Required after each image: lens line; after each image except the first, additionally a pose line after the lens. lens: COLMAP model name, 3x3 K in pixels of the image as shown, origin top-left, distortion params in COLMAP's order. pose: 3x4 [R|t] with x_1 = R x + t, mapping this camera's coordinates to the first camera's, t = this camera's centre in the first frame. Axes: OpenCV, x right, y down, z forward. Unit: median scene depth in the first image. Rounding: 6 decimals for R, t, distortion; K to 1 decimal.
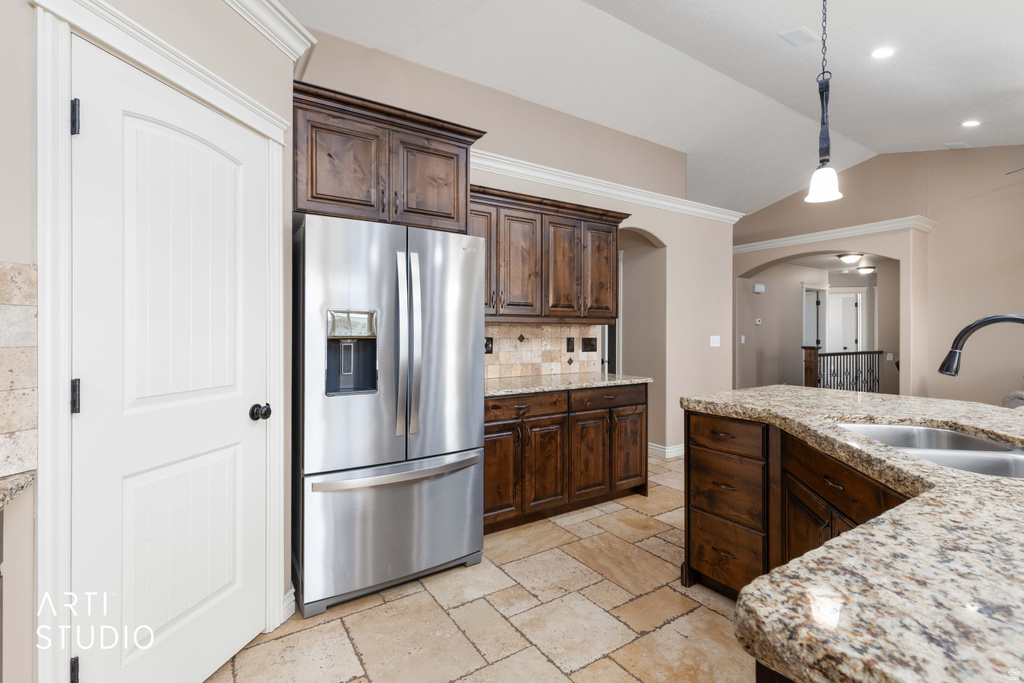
lens RADIAL K [[462.6, 0, 505.8], [0, 462.6, 329.2], [0, 0, 1]] dist [0.008560, -0.002792]
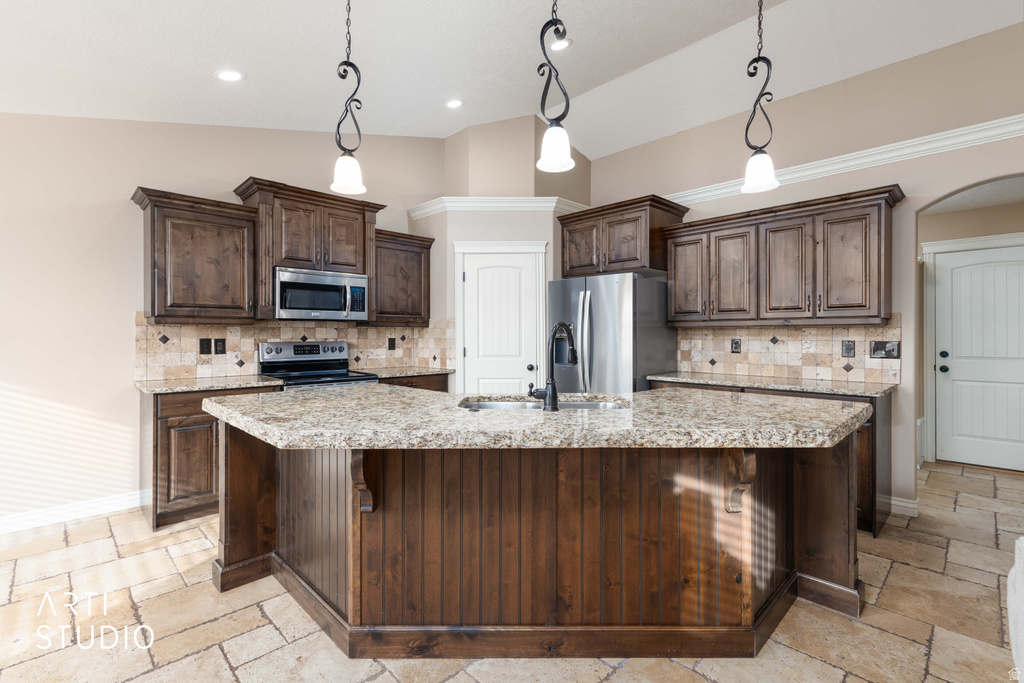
lens RADIAL K [[462.6, 0, 522.4], [0, 462.6, 335.6], [0, 0, 1]] dist [0.008560, -0.002792]
pose [[0.220064, -0.001020, -0.975485, 0.939377], [0.005762, 0.999983, 0.000255, 0.004986], [0.975468, -0.005677, 0.220066, 0.219154]]
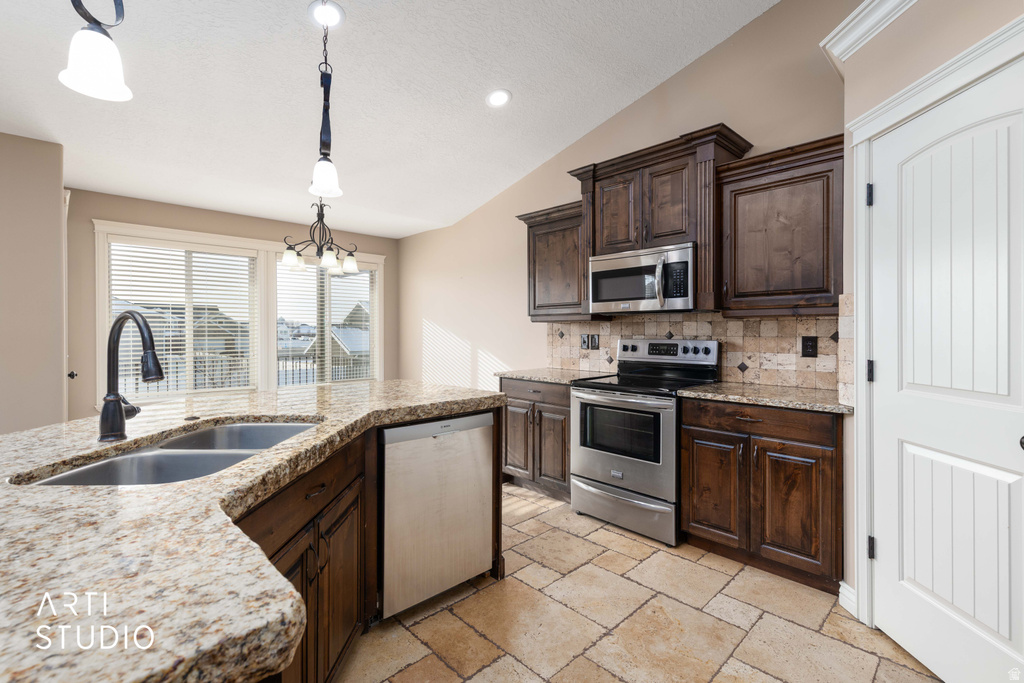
lens RADIAL K [[462.6, 0, 510.1], [0, 462.6, 334.0], [0, 0, 1]] dist [0.008560, -0.002792]
pose [[-0.979978, -0.002338, -0.199092, 0.200266], [-0.002191, 0.999997, -0.000958, 0.008041], [0.199093, -0.000503, -0.979980, 0.784909]]
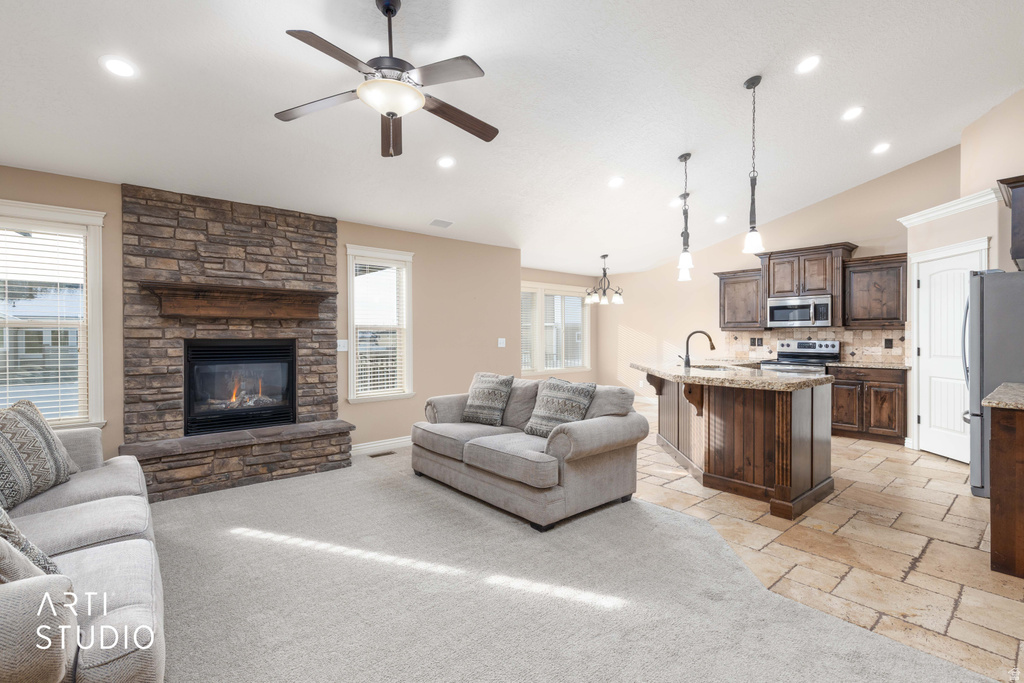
lens RADIAL K [[462.6, 0, 507.9], [0, 462.6, 338.2], [0, 0, 1]] dist [0.008560, -0.002792]
pose [[-0.990857, -0.003284, -0.134873, 1.098071], [-0.003118, 0.999994, -0.001446, 0.014512], [0.134877, -0.001013, -0.990862, 1.561003]]
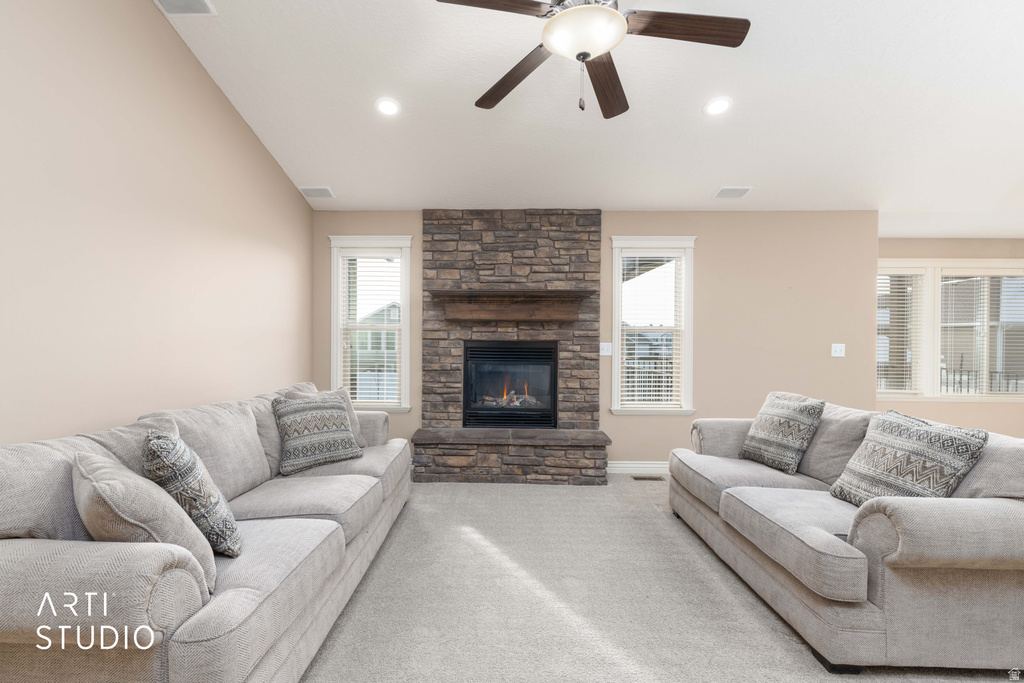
lens RADIAL K [[462.6, 0, 535.8], [0, 462.6, 341.8], [0, 0, 1]] dist [0.008560, -0.002792]
pose [[-0.829621, -0.015857, 0.558102, 0.871085], [-0.014624, 0.999871, 0.006672, 0.010804], [-0.558136, -0.002627, -0.829746, 1.277296]]
